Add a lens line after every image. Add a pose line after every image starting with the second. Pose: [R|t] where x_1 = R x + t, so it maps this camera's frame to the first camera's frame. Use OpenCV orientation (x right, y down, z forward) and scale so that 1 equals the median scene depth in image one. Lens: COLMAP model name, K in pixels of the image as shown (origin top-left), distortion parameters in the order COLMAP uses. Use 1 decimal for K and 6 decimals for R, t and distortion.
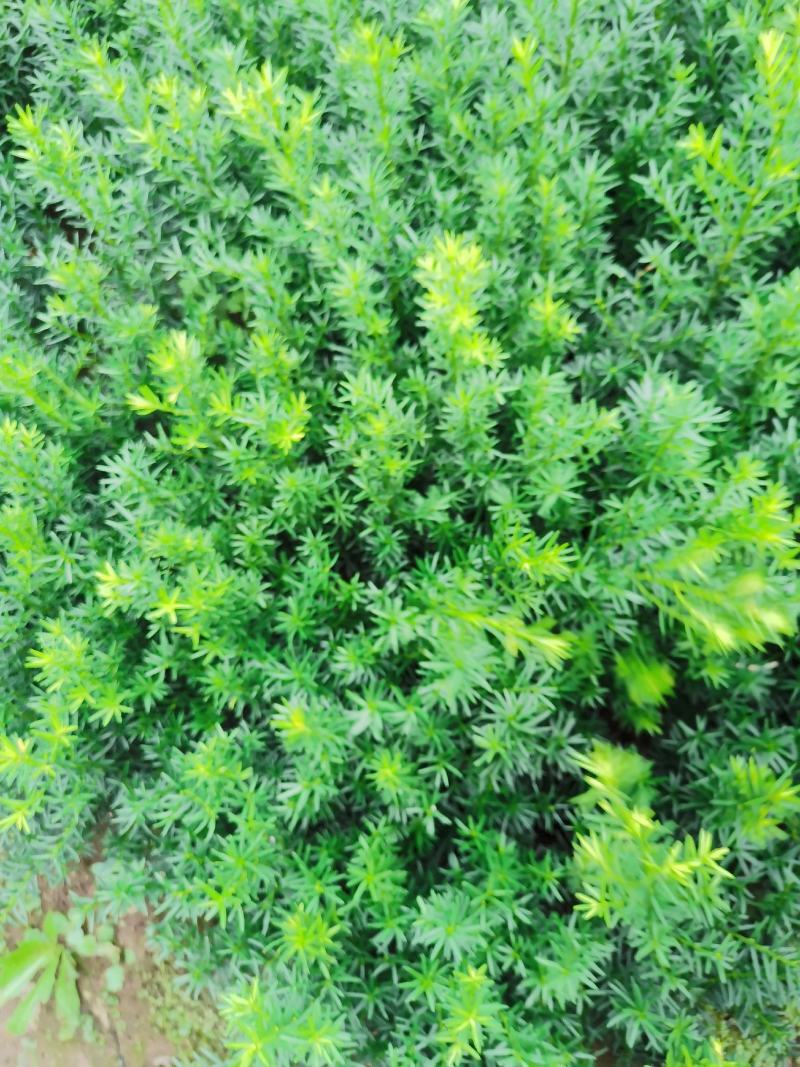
lens RADIAL K [[895.5, 0, 373.1], [0, 895.5, 530.0], [0, 0, 1]] dist [0.029097, -0.006202]
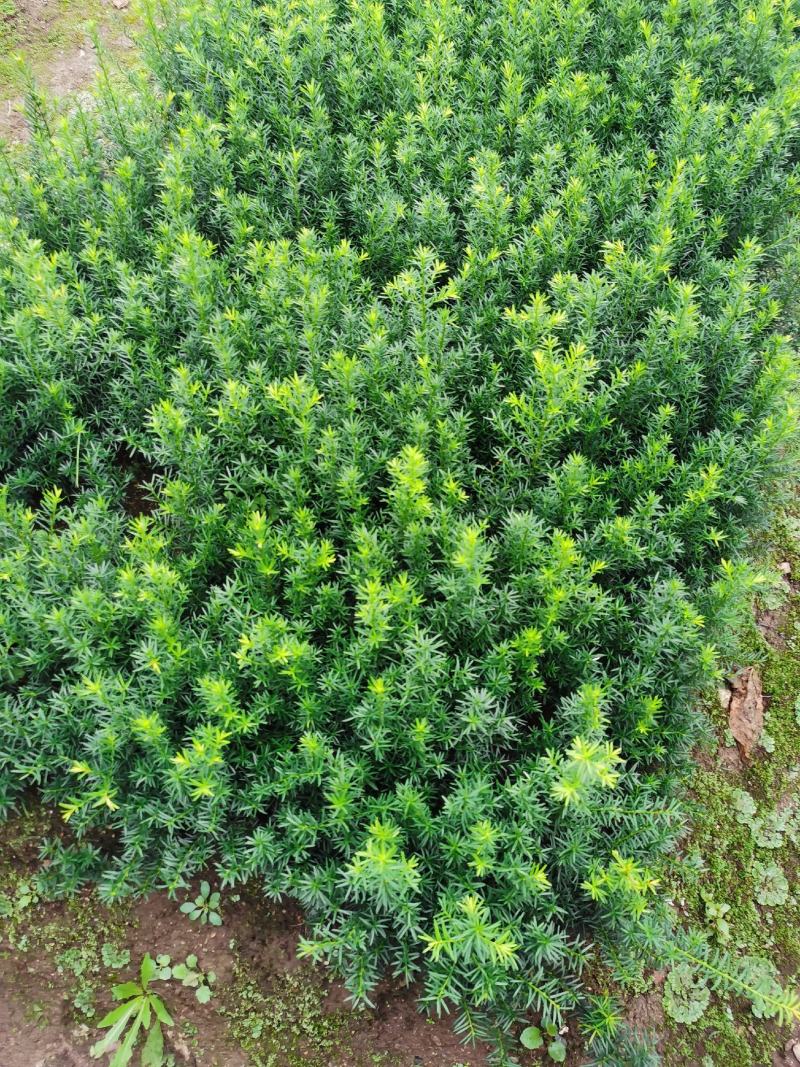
lens RADIAL K [[867.1, 0, 400.0], [0, 867.1, 533.5], [0, 0, 1]] dist [0.077074, -0.058625]
pose [[0.970696, -0.085982, 0.224403, -0.307998], [0.142142, 0.958365, -0.247652, 0.266884], [-0.193766, 0.272291, 0.942503, -0.618016]]
